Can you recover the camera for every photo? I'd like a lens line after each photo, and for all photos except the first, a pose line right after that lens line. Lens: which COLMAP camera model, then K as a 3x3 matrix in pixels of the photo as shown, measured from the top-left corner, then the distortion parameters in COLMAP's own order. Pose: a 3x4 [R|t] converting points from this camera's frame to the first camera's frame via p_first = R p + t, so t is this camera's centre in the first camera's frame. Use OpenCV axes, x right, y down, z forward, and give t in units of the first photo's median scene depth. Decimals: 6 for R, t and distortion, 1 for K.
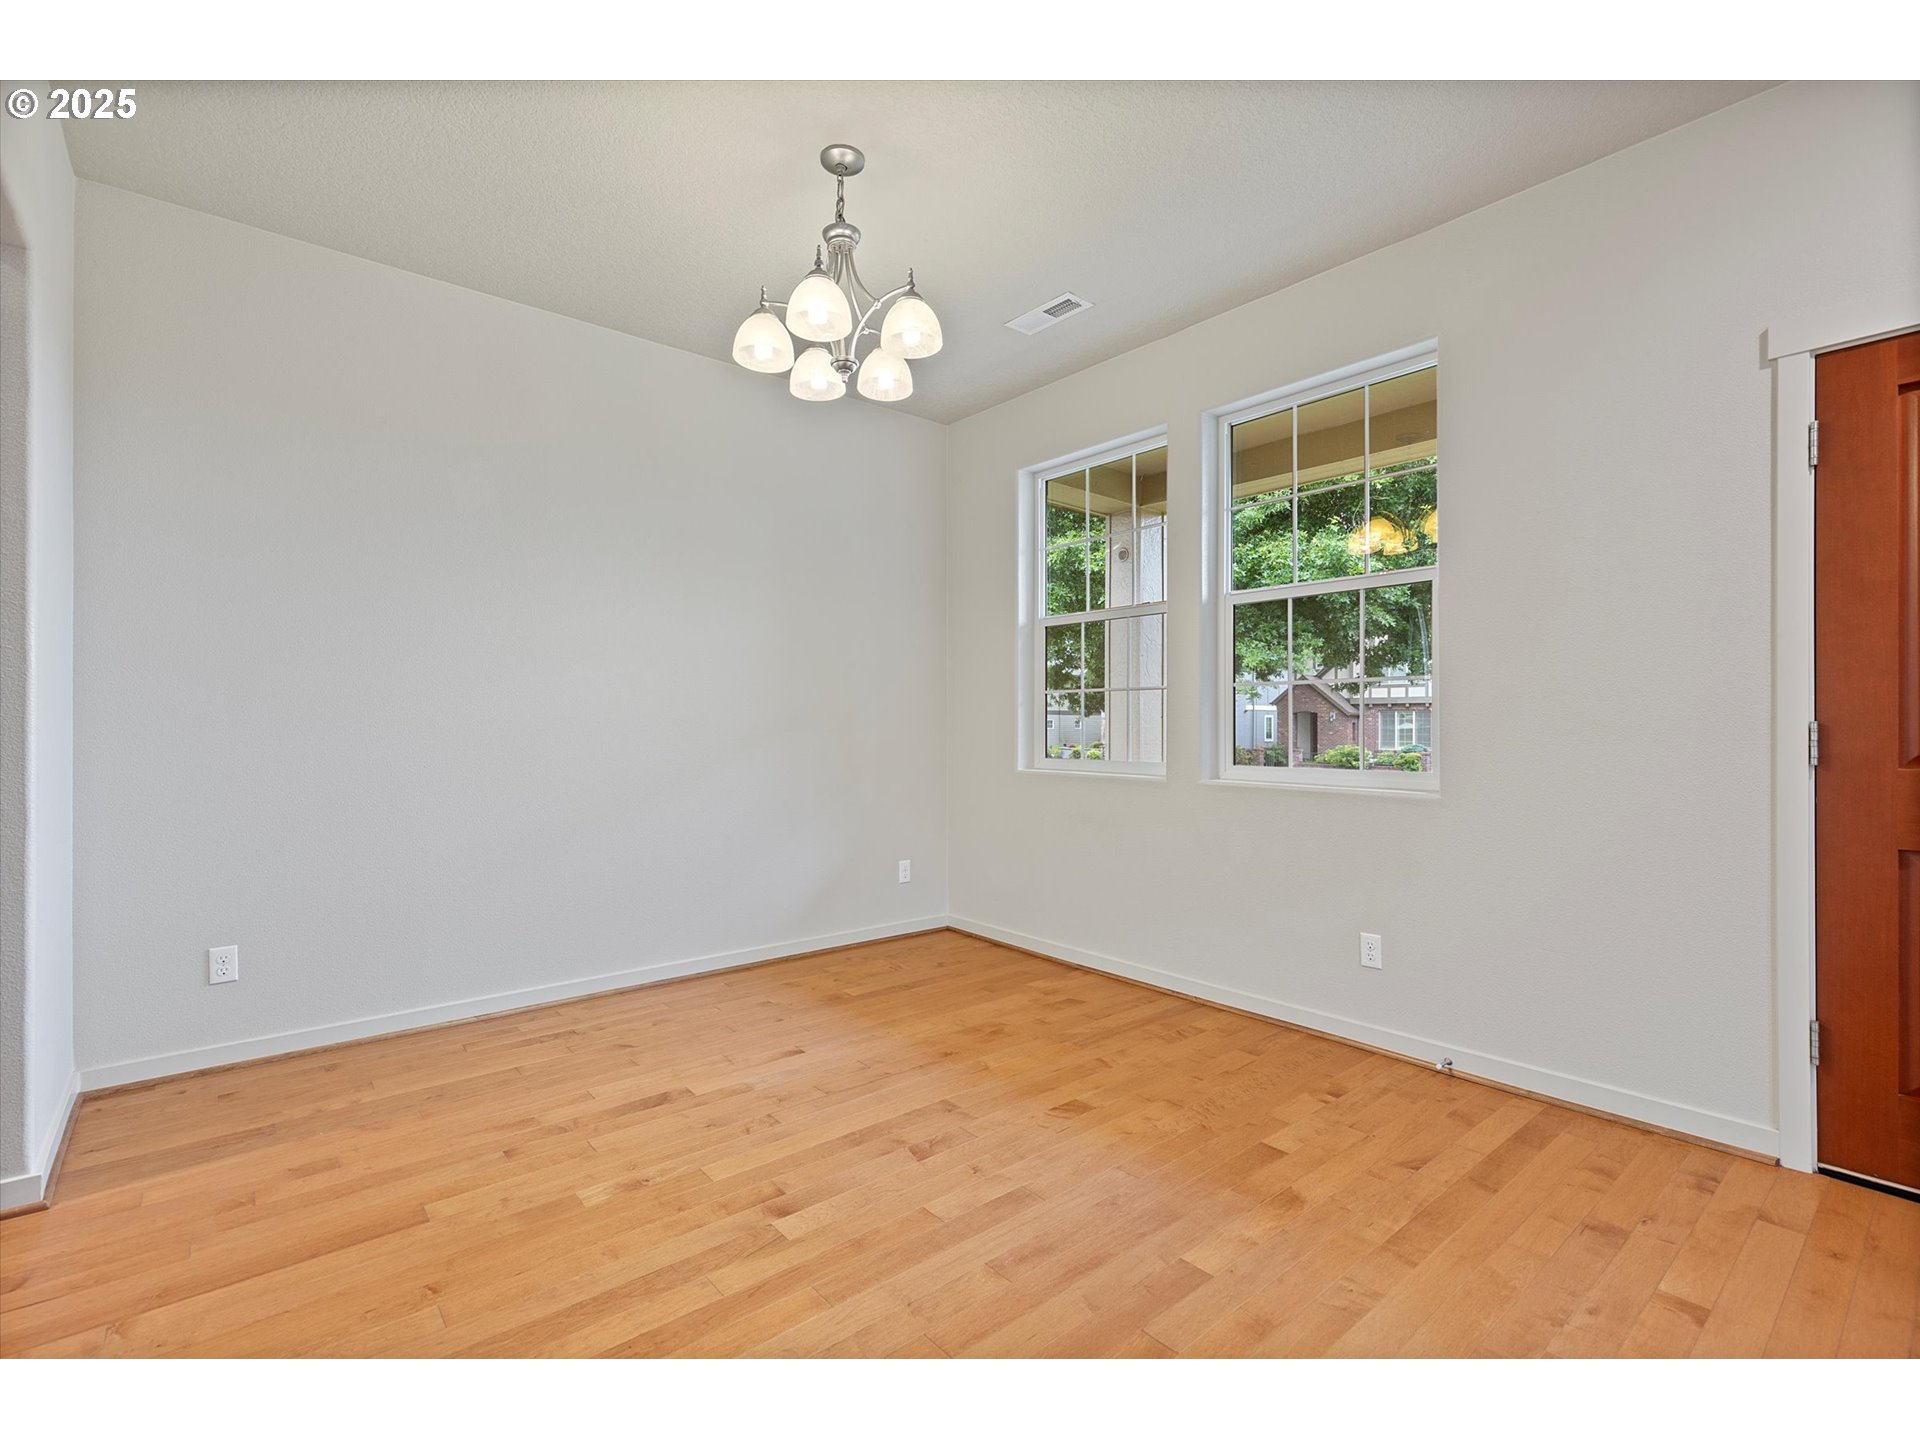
lens RADIAL K [[876.8, 0, 955.8], [0, 876.8, 721.3], [0, 0, 1]] dist [0.012143, -0.002866]
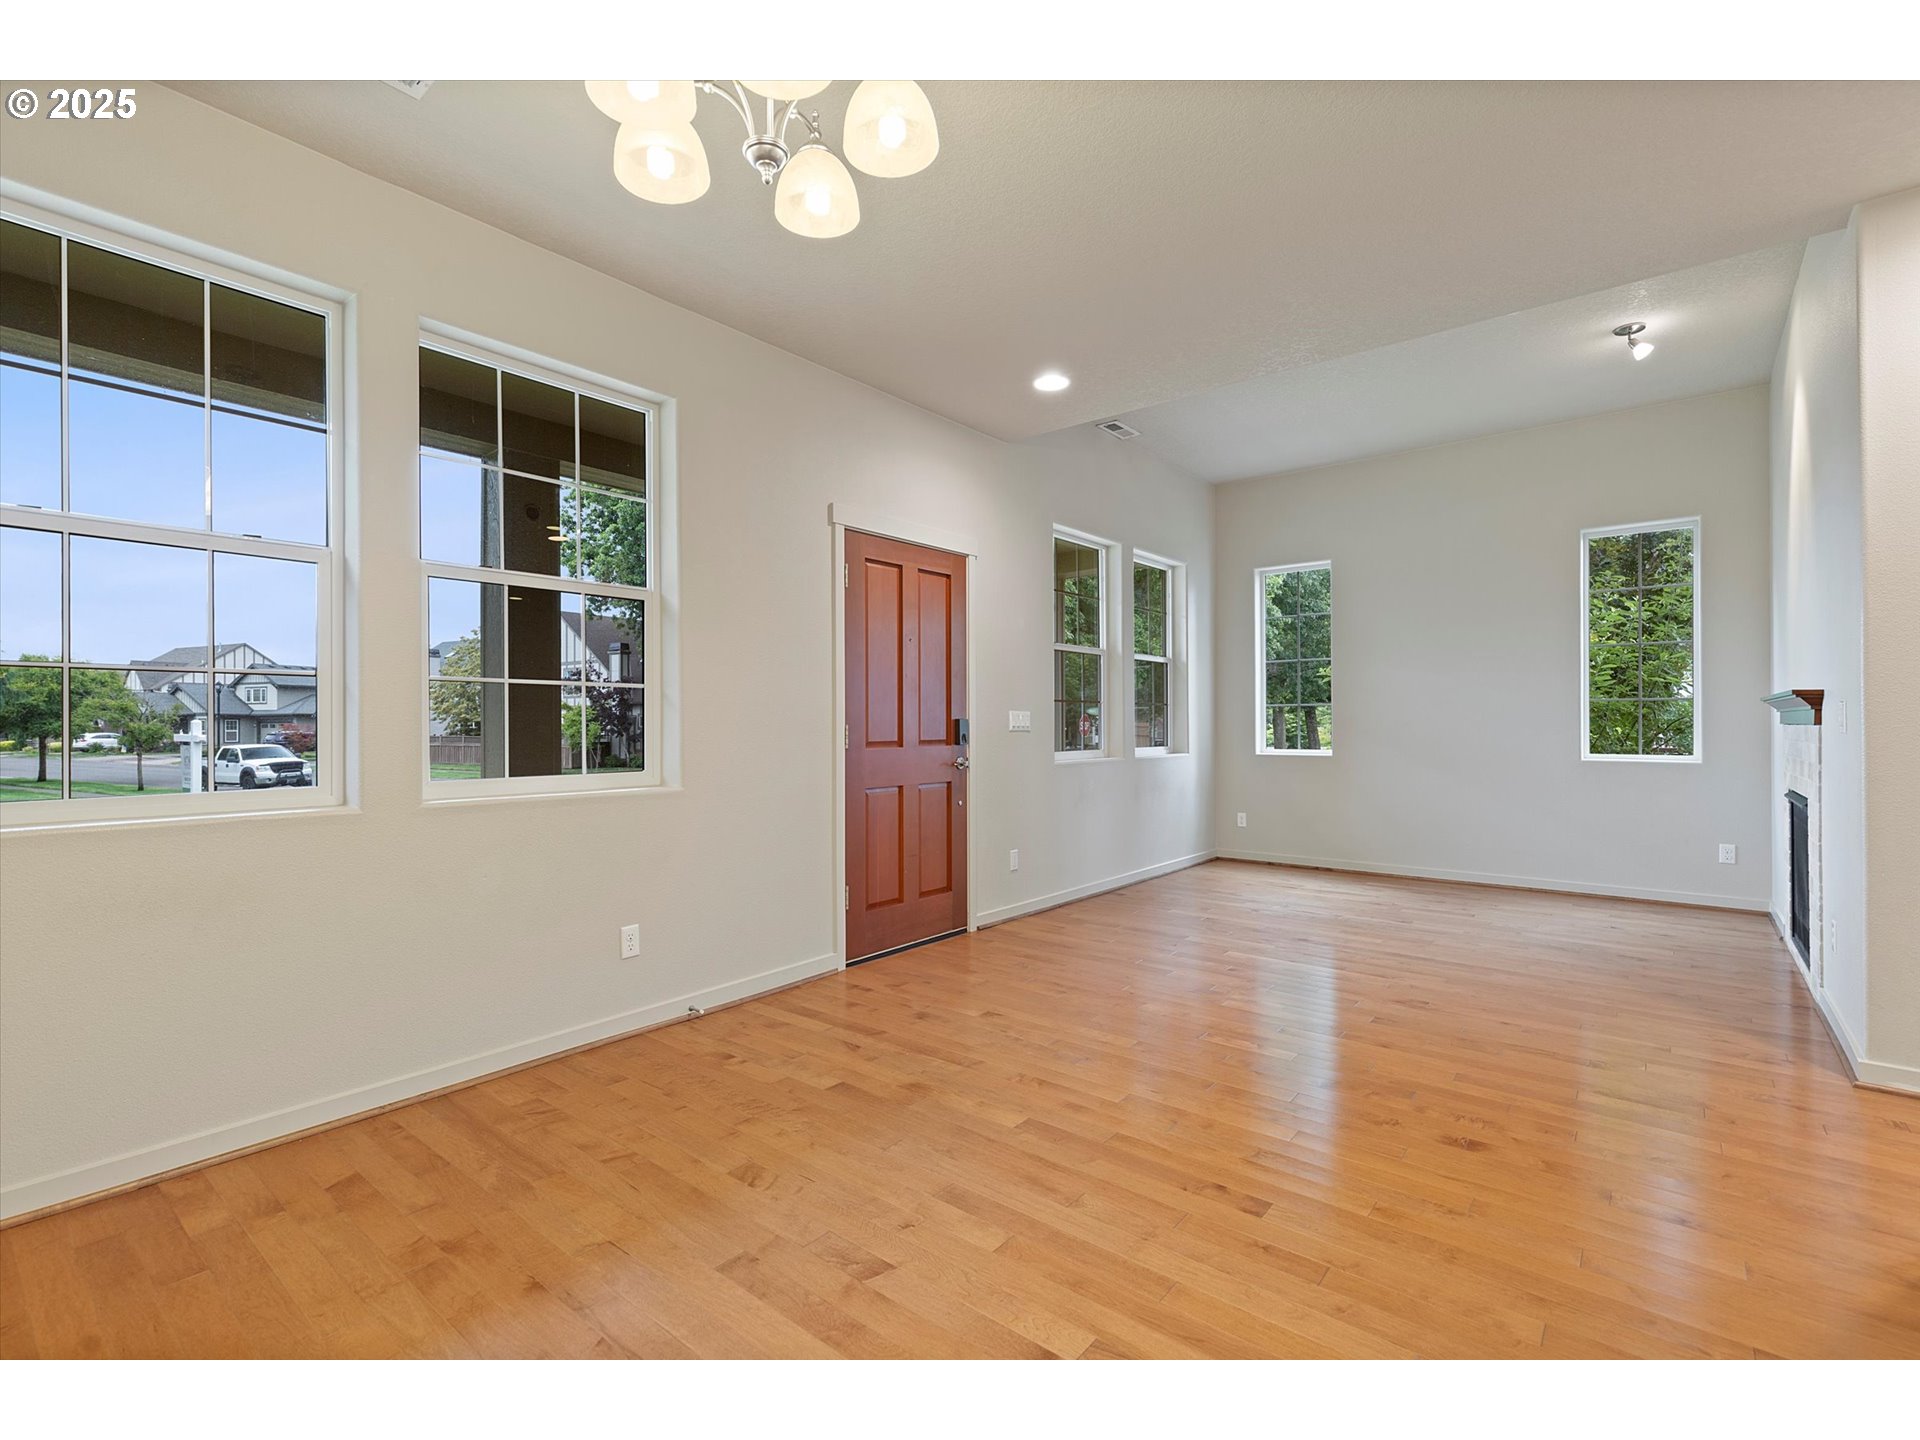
lens RADIAL K [[876.8, 0, 931.6], [0, 876.8, 724.1], [0, 0, 1]] dist [0.012143, -0.002866]
pose [[-0.171089, -0.000221, 0.985256, -0.693501], [-0.000179, 1.000000, 0.000193, -0.001319], [-0.985256, -0.000143, -0.171089, 0.904367]]
